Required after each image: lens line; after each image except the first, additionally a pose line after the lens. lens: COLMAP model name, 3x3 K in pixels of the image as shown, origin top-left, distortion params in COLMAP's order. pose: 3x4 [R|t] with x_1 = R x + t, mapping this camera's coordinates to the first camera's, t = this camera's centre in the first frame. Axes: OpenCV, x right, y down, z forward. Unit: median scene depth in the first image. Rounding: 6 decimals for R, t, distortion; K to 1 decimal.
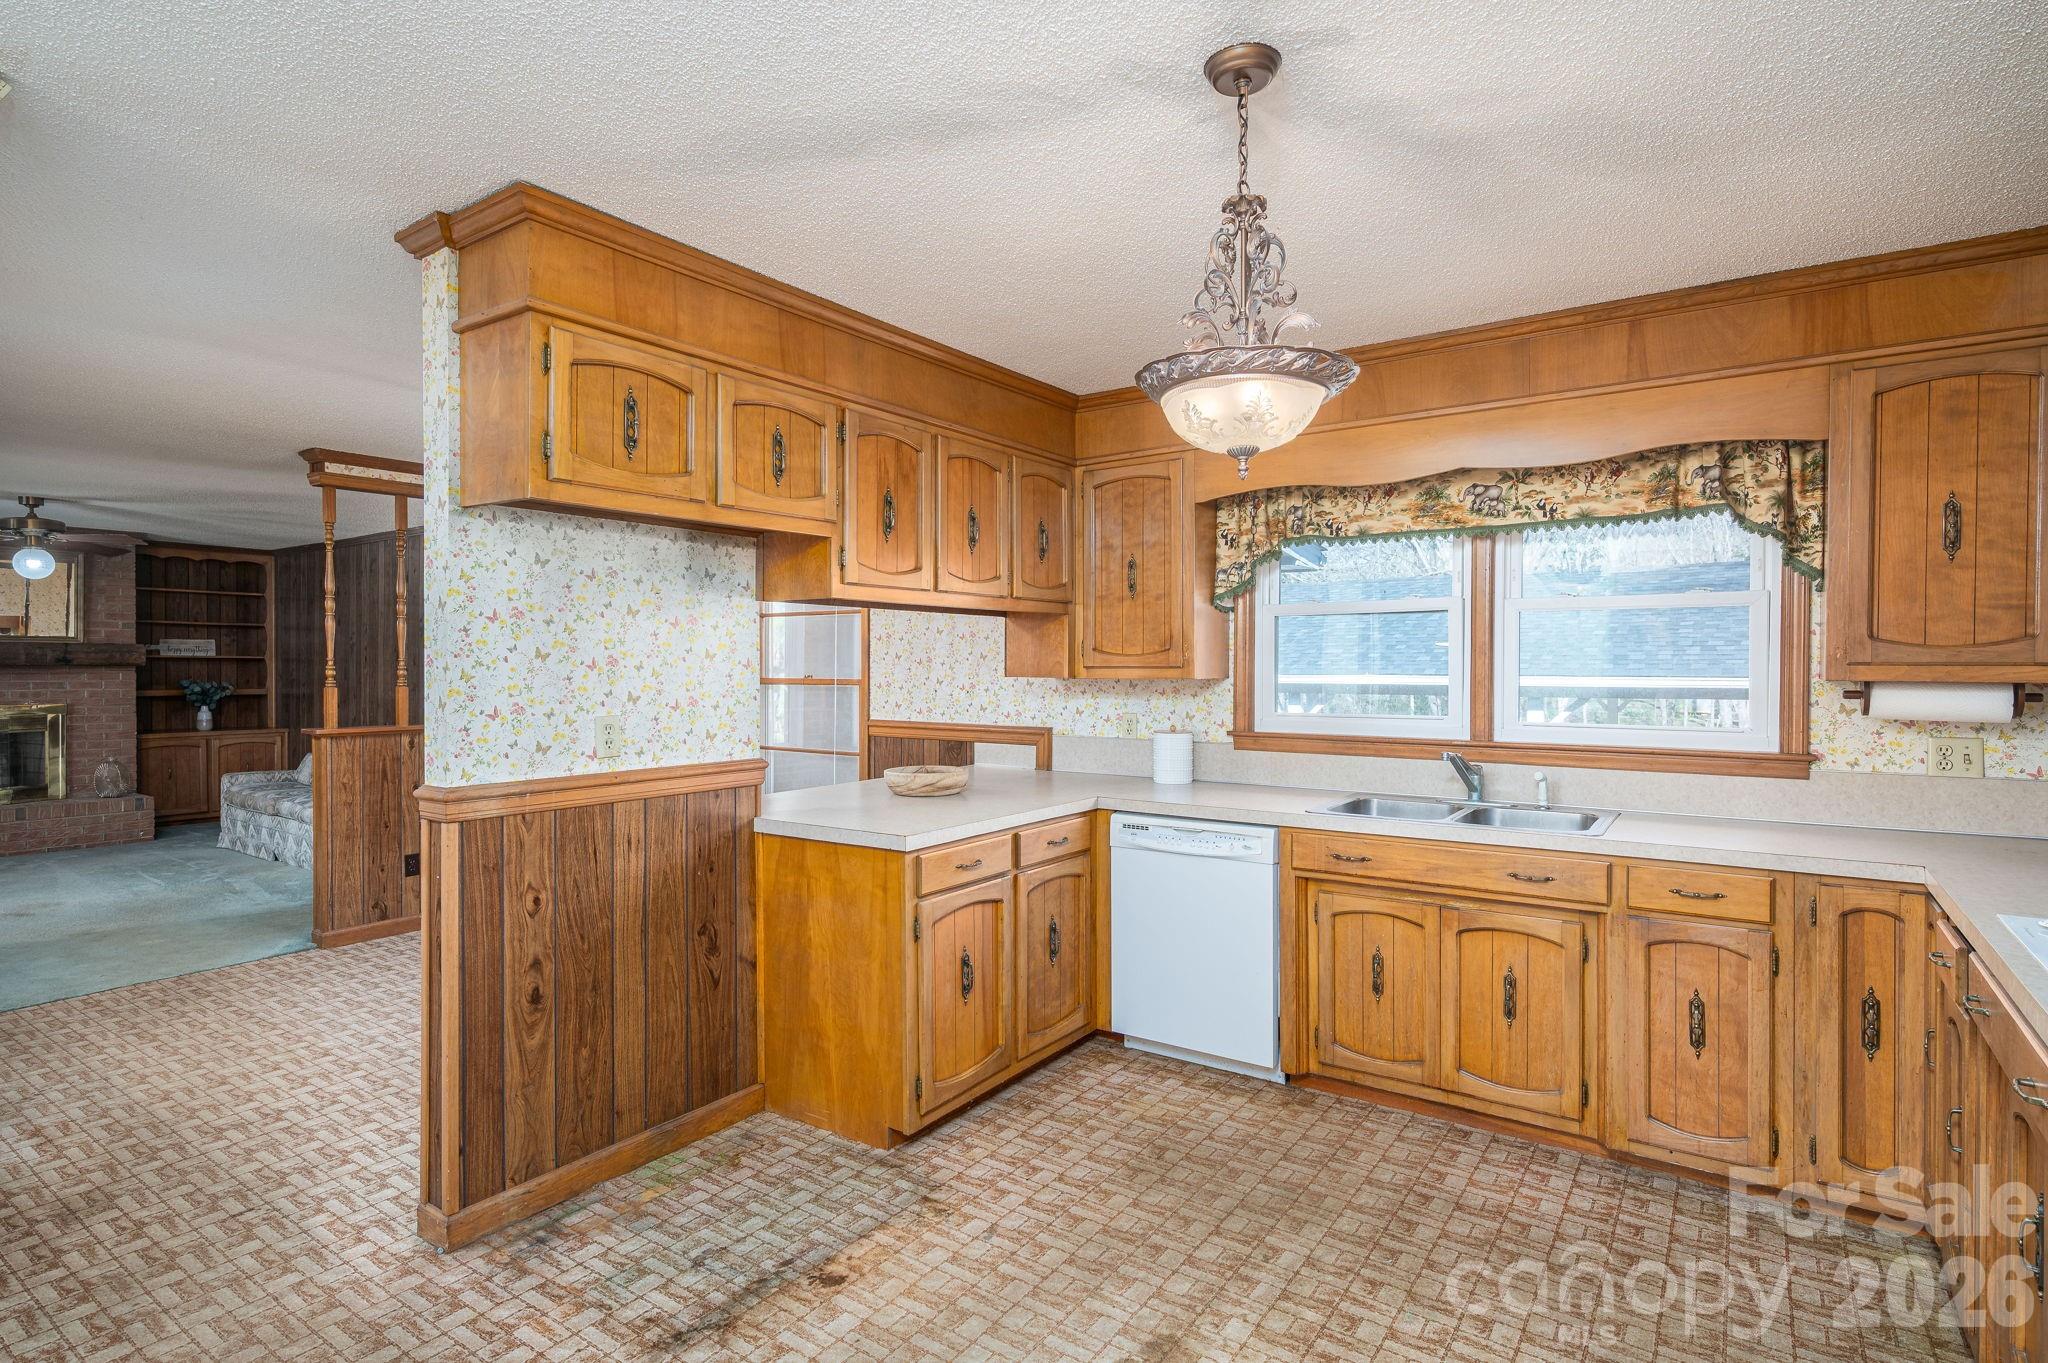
lens RADIAL K [[1029.1, 0, 1012.7], [0, 1029.1, 673.8], [0, 0, 1]] dist [-0.015171, 0.000856]
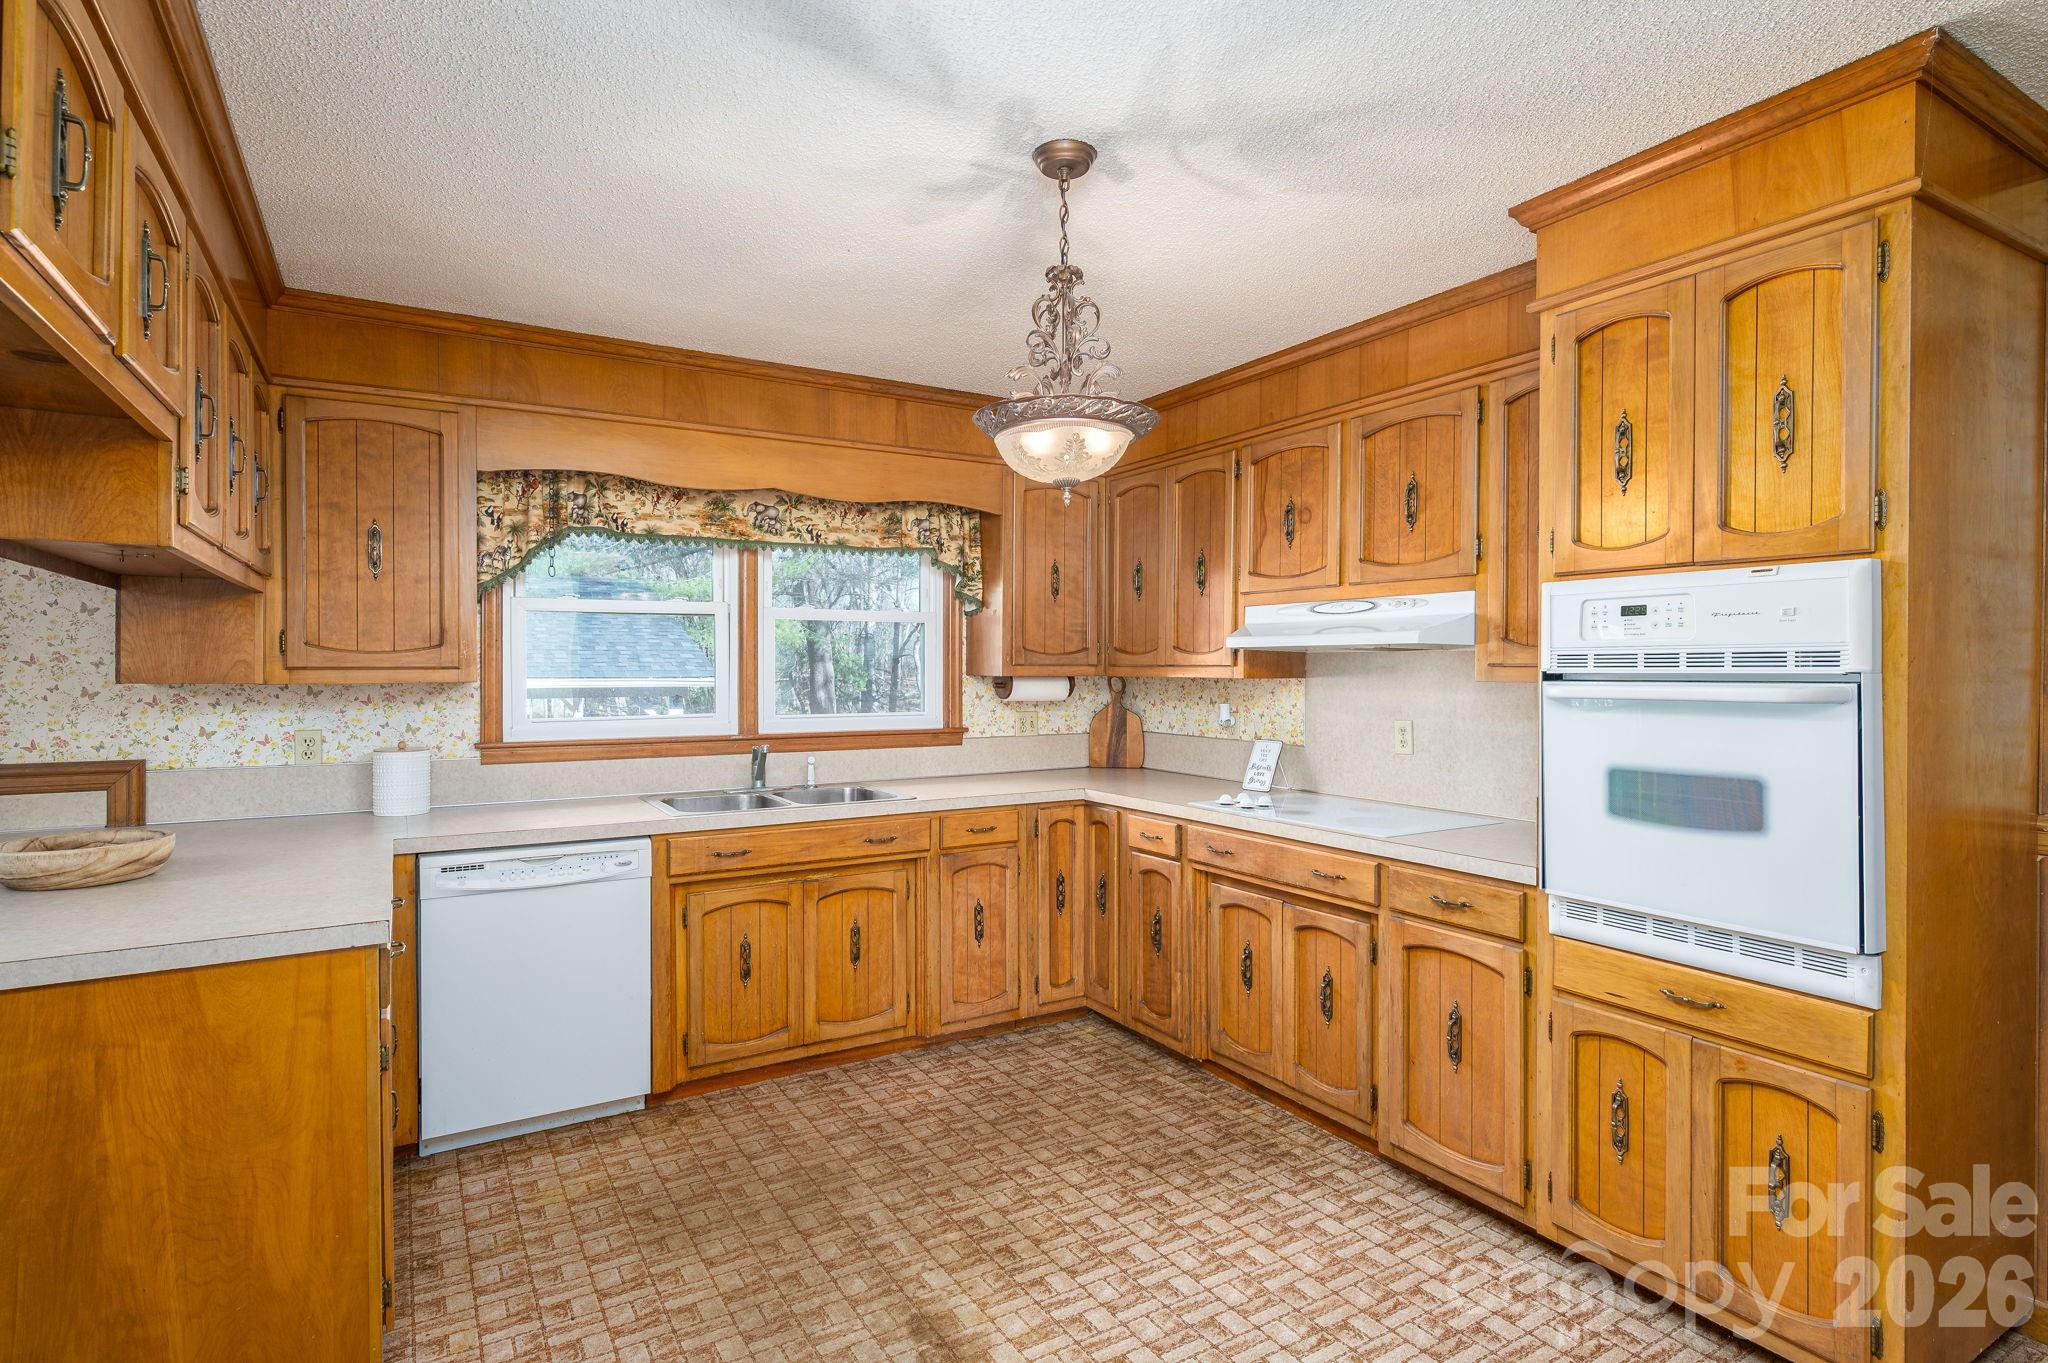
lens RADIAL K [[1029.1, 0, 1015.8], [0, 1029.1, 672.9], [0, 0, 1]] dist [-0.015171, 0.000856]
pose [[0.393918, -0.003313, 0.919140, -0.498210], [0.008626, 0.999963, -0.000093, 0.001972], [-0.919105, 0.007966, 0.393932, 0.331354]]
